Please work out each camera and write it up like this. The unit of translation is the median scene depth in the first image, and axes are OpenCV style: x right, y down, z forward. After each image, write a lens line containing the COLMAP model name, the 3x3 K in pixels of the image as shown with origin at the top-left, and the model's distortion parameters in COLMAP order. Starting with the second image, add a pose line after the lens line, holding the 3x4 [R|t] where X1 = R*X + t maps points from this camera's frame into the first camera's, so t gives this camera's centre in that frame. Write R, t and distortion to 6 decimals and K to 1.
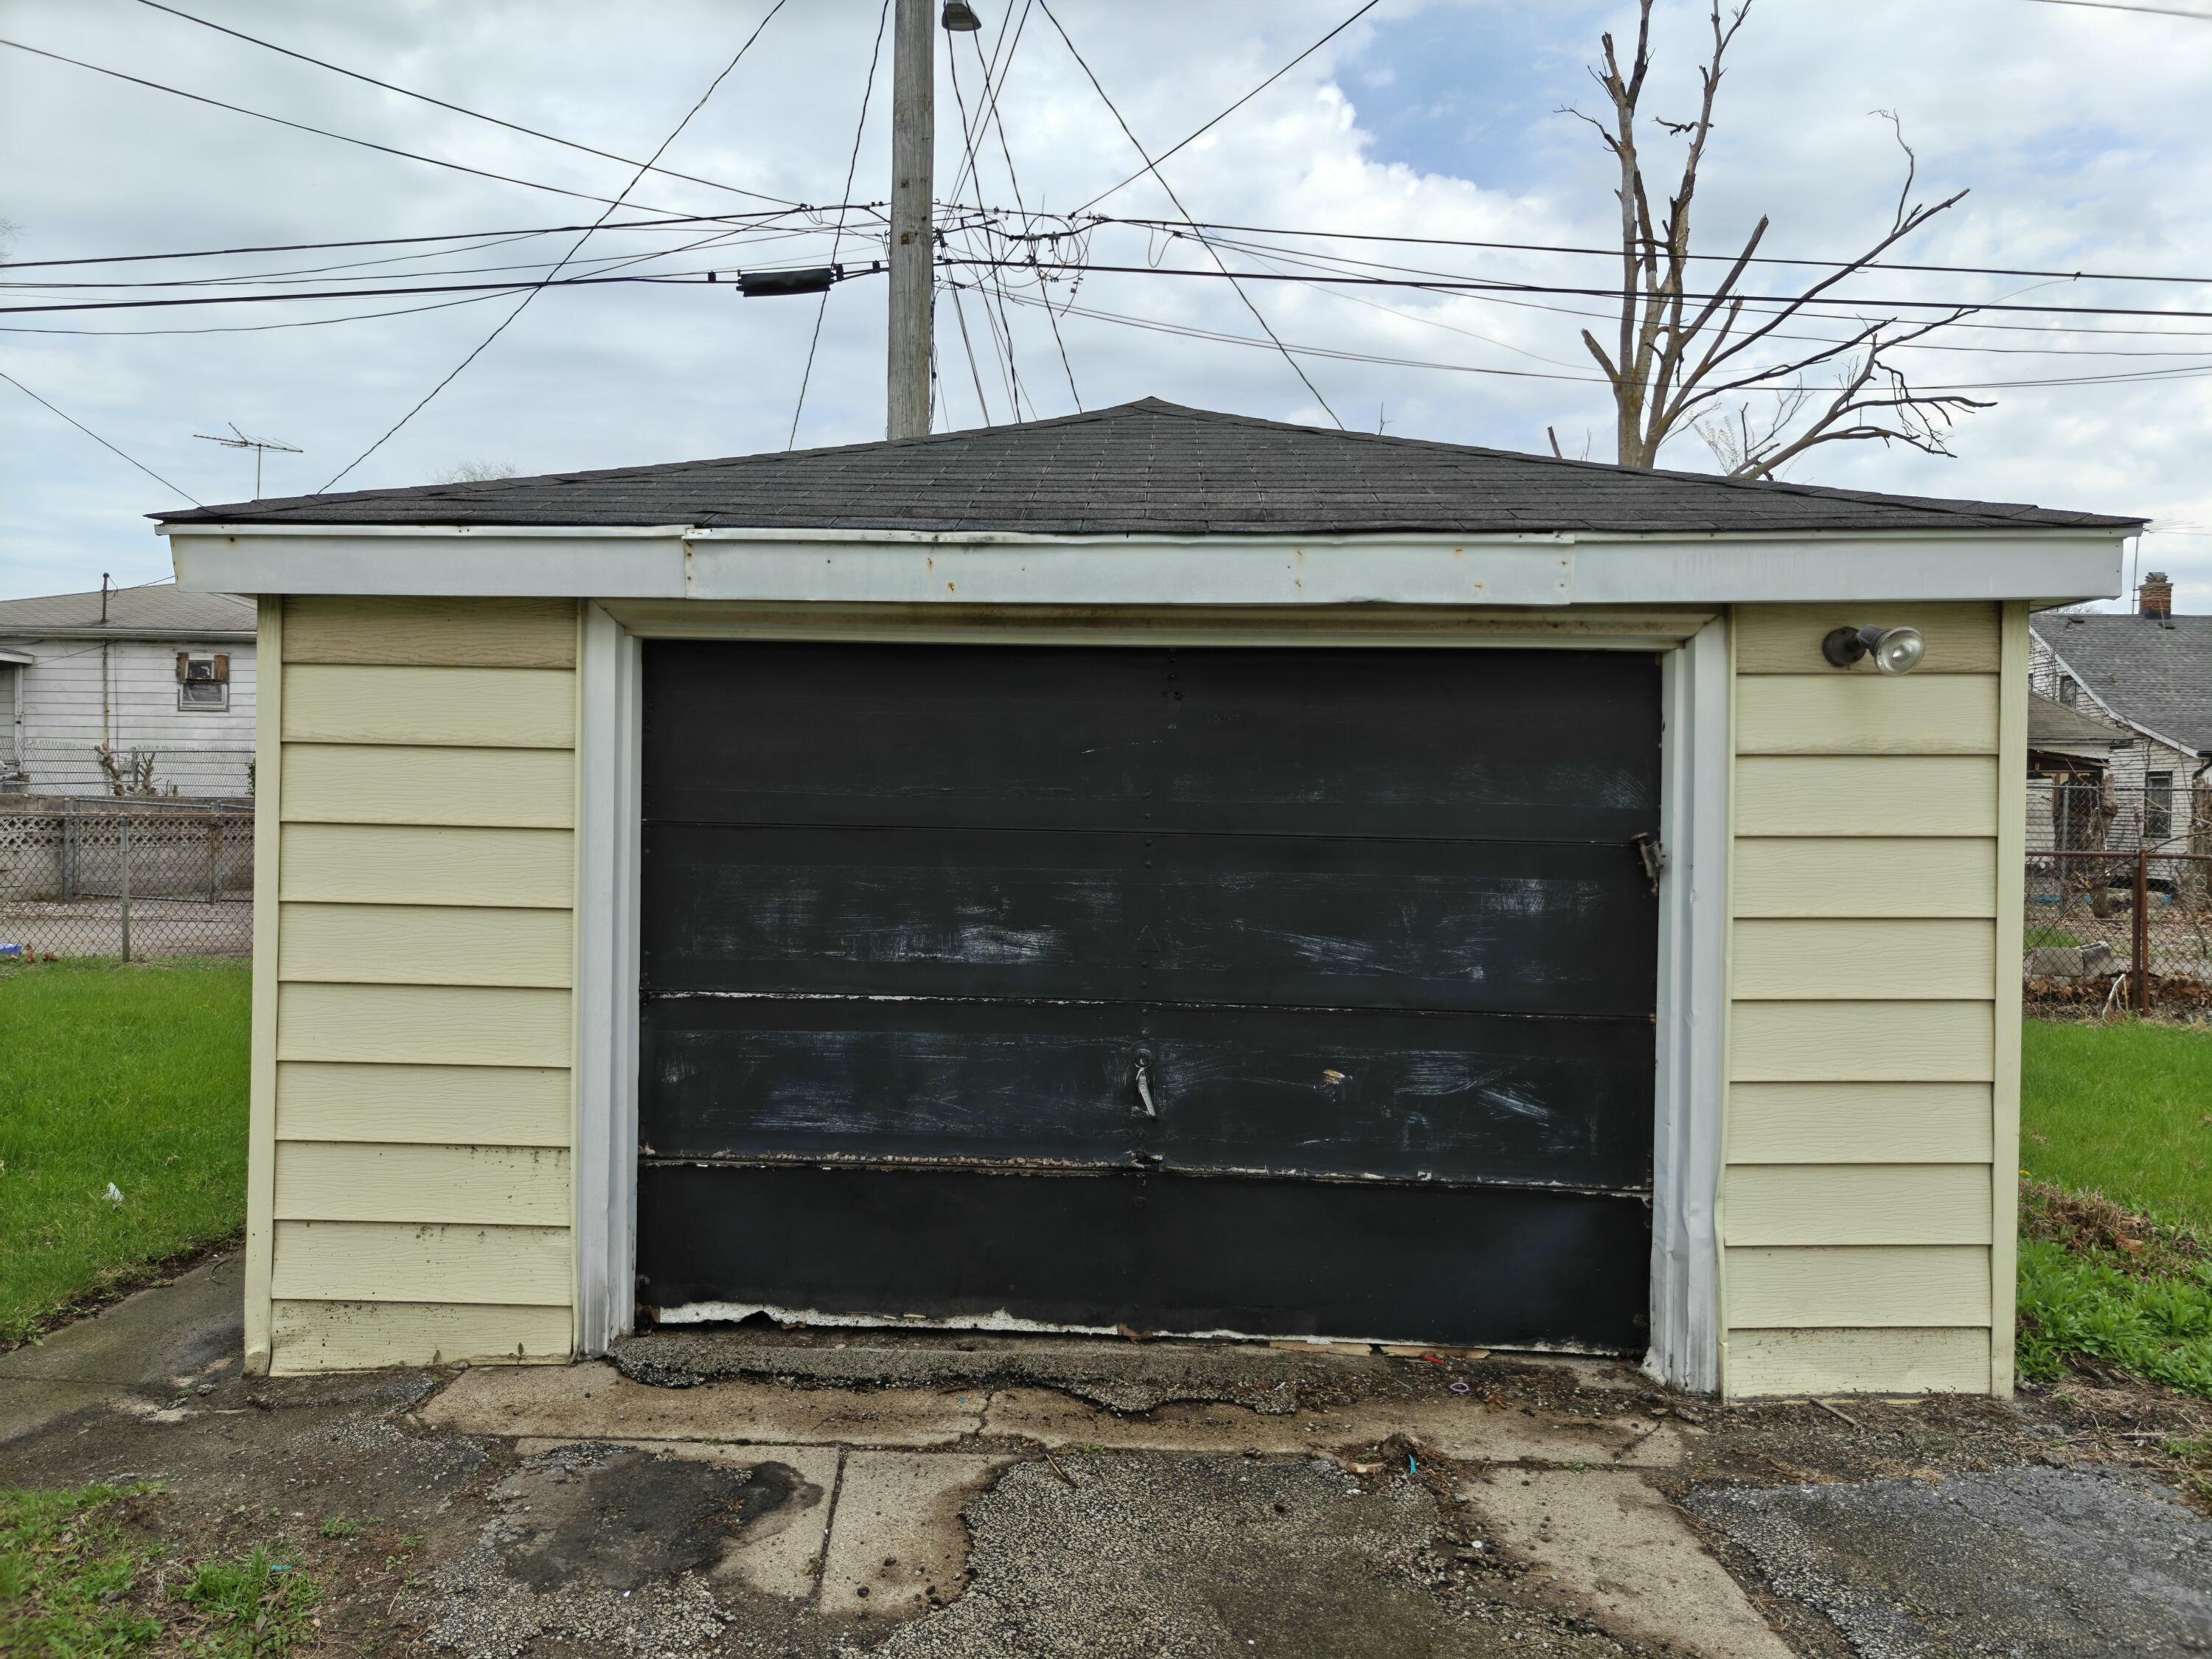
lens RADIAL K [[1535.9, 0, 1106.2], [0, 1535.9, 824.4], [0, 0, 1]] dist [0.018102, -0.013229]
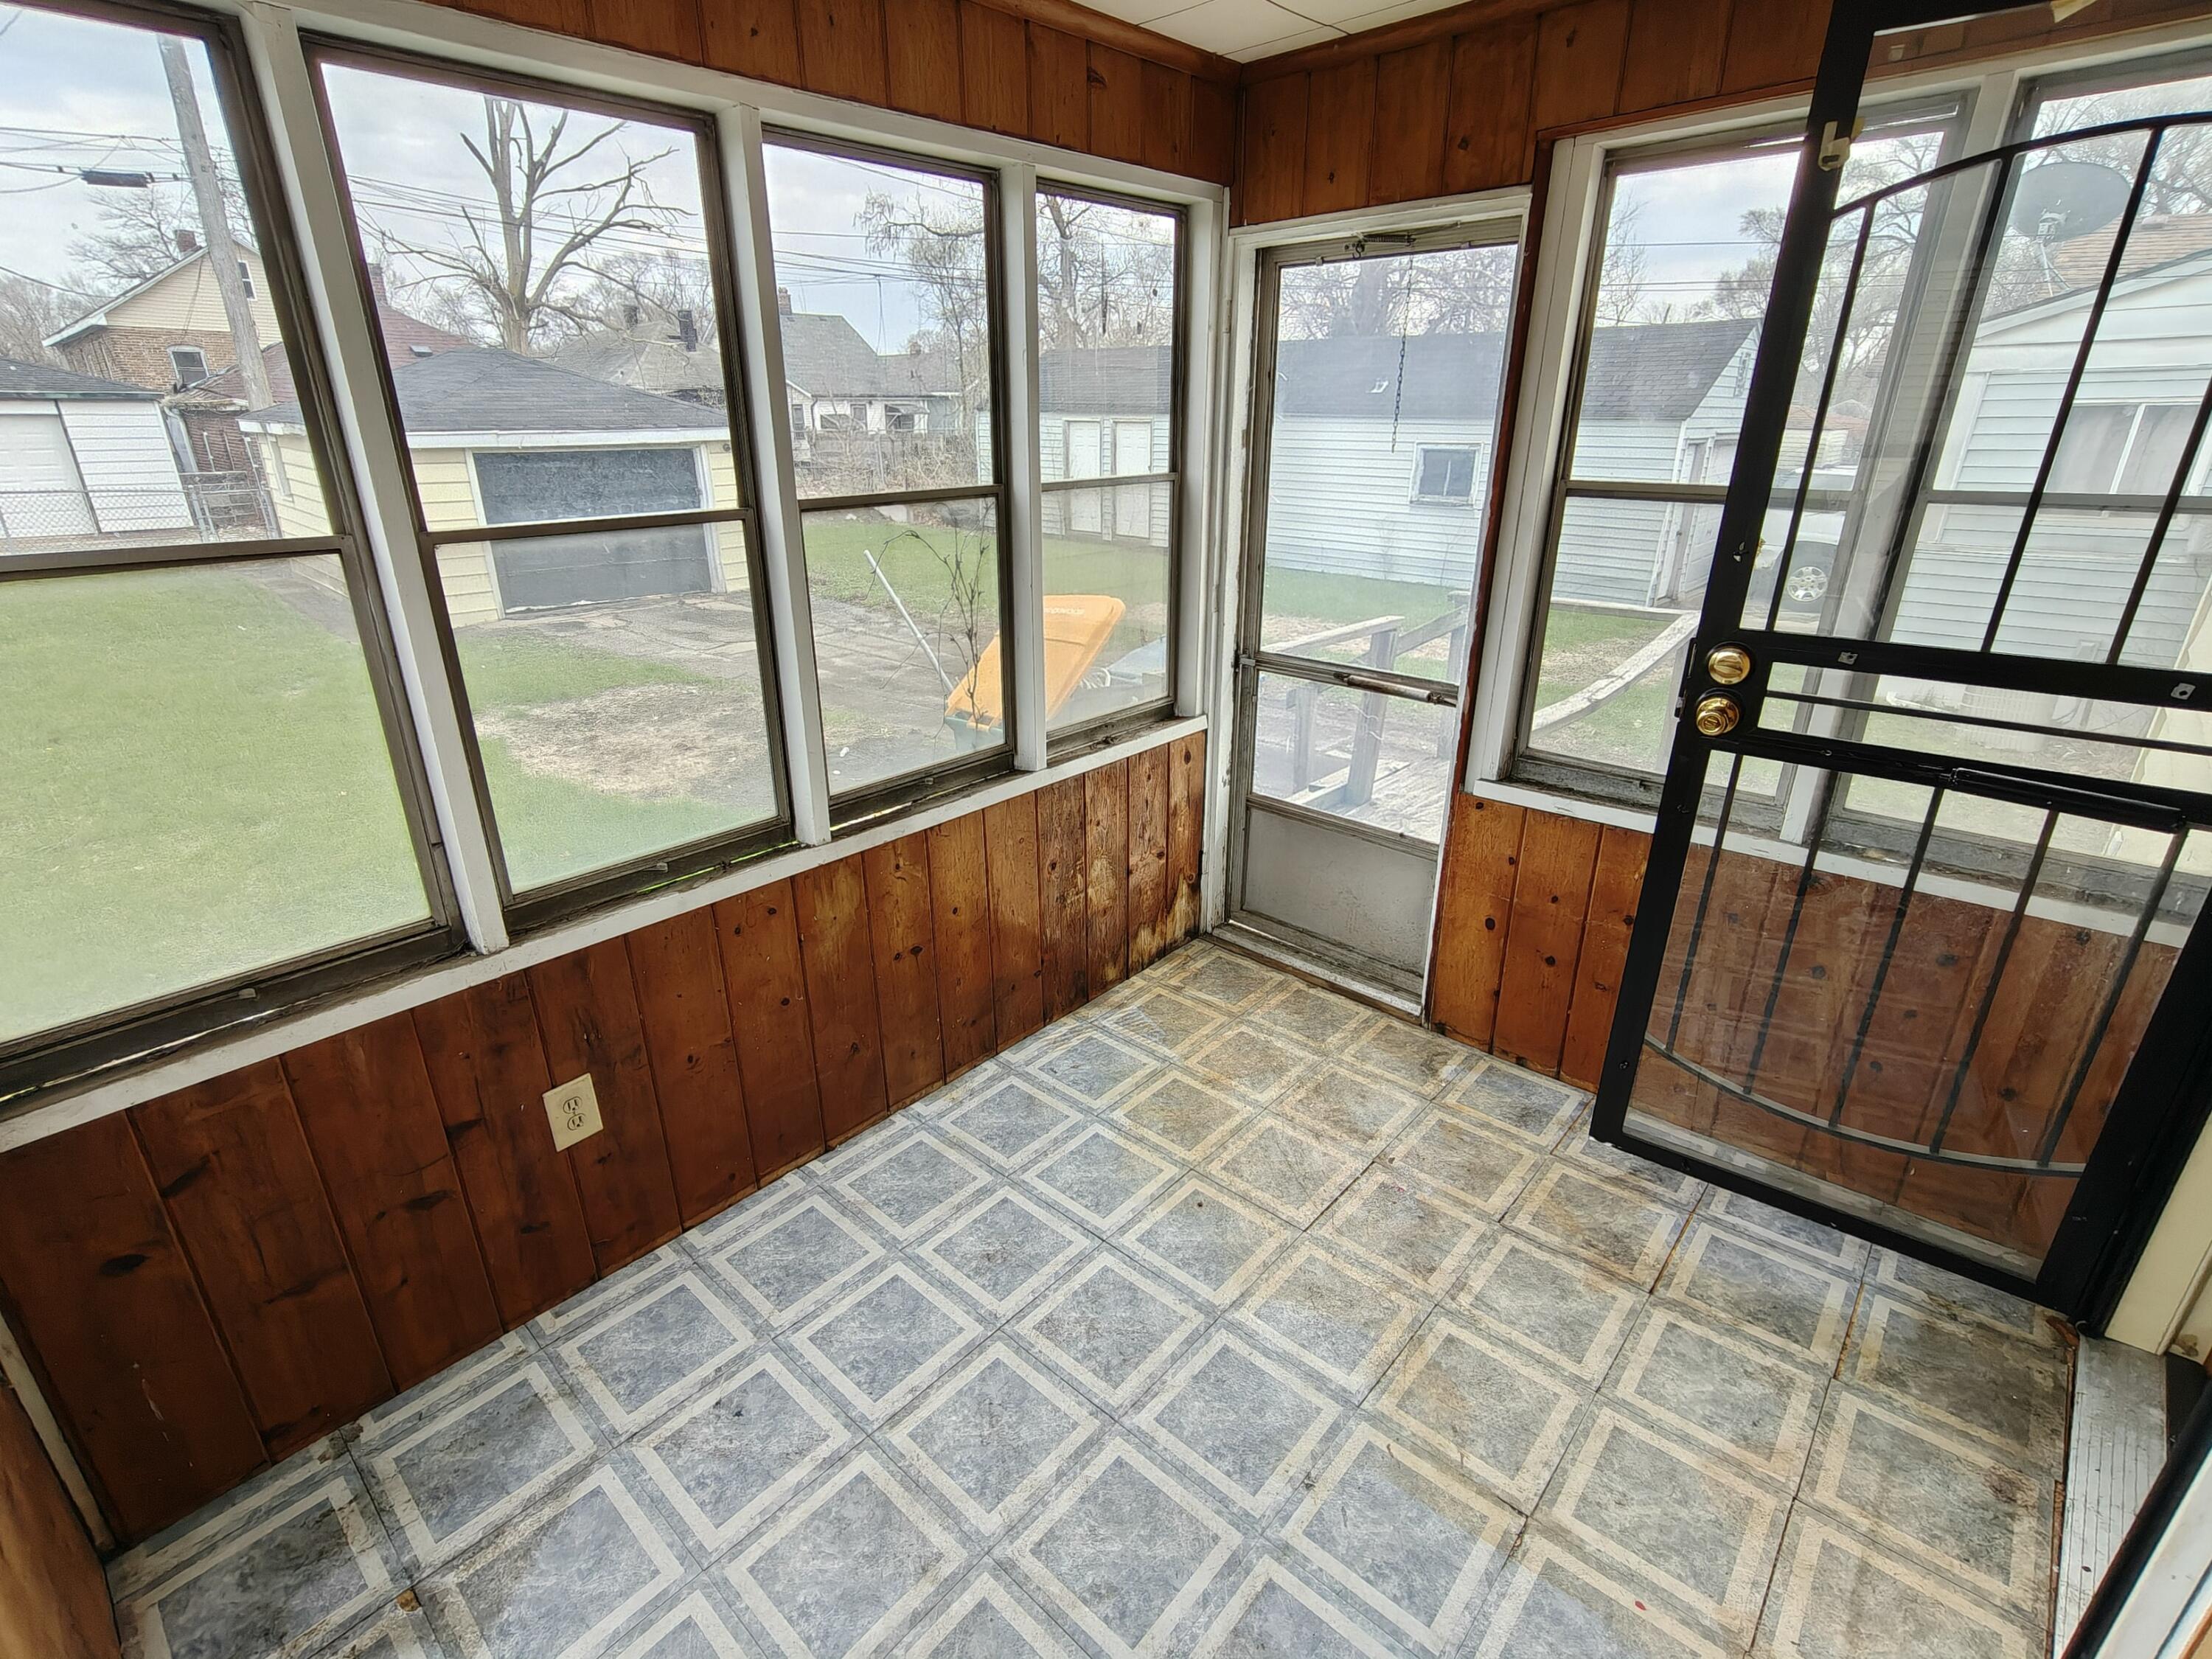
lens RADIAL K [[1045.3, 0, 1103.9], [0, 1045.3, 825.8], [0, 0, 1]] dist [0.001065, 0.002601]
pose [[0.652145, -0.291274, 0.699904, -0.553355], [0.017035, 0.928640, 0.370592, -0.076136], [-0.757902, -0.229757, 0.610570, -0.875503]]
